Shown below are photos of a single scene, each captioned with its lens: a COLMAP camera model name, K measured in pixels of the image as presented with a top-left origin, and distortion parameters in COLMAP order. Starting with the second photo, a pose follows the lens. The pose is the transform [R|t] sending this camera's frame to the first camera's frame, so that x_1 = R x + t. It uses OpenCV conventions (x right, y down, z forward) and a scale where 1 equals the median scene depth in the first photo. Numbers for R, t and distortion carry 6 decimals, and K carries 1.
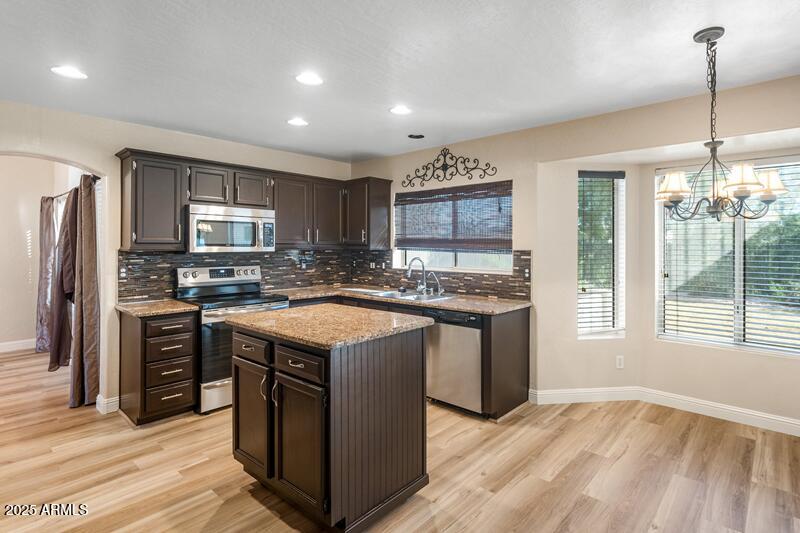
lens RADIAL K [[403.0, 0, 442.8], [0, 403.0, 244.7], [0, 0, 1]] dist [-0.003784, -0.000142]
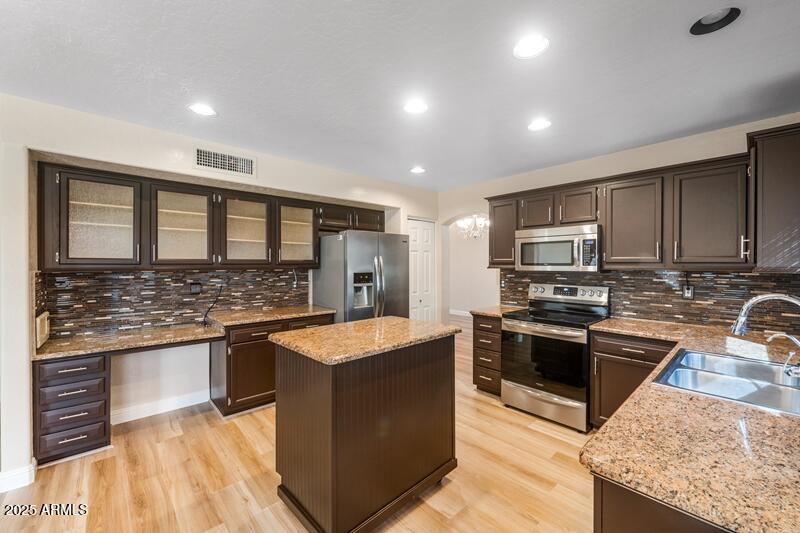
lens RADIAL K [[320.2, 0, 396.2], [0, 320.2, 264.7], [0, 0, 1]] dist [-0.001547, 0.000032]
pose [[-0.137145, 0.000470, -0.990551, 0.363921], [0.000802, 1.000000, 0.000363, 0.002040], [0.990551, -0.000745, -0.137146, 0.752532]]
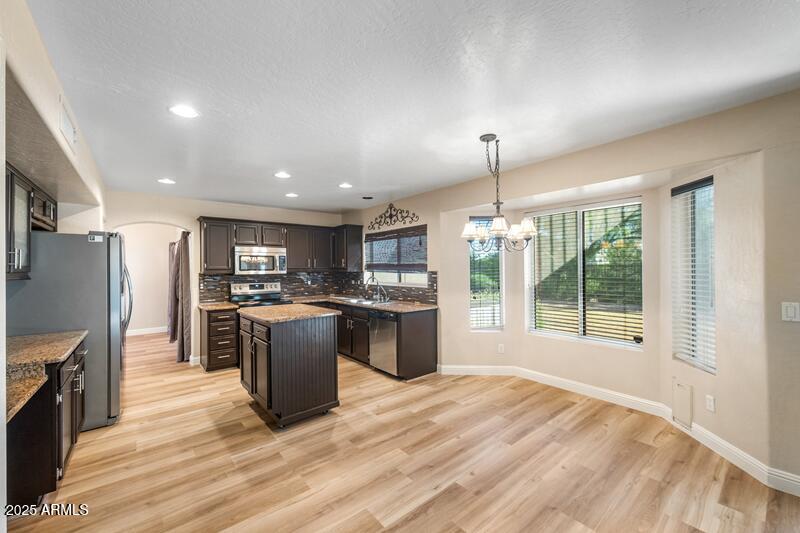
lens RADIAL K [[320.2, 0, 397.4], [0, 320.2, 267.7], [0, 0, 1]] dist [-0.001547, 0.000032]
pose [[0.979724, -0.012364, -0.199970, 0.311466], [0.012480, 0.999922, -0.000680, 0.000036], [0.199963, -0.001830, 0.979802, -0.191603]]
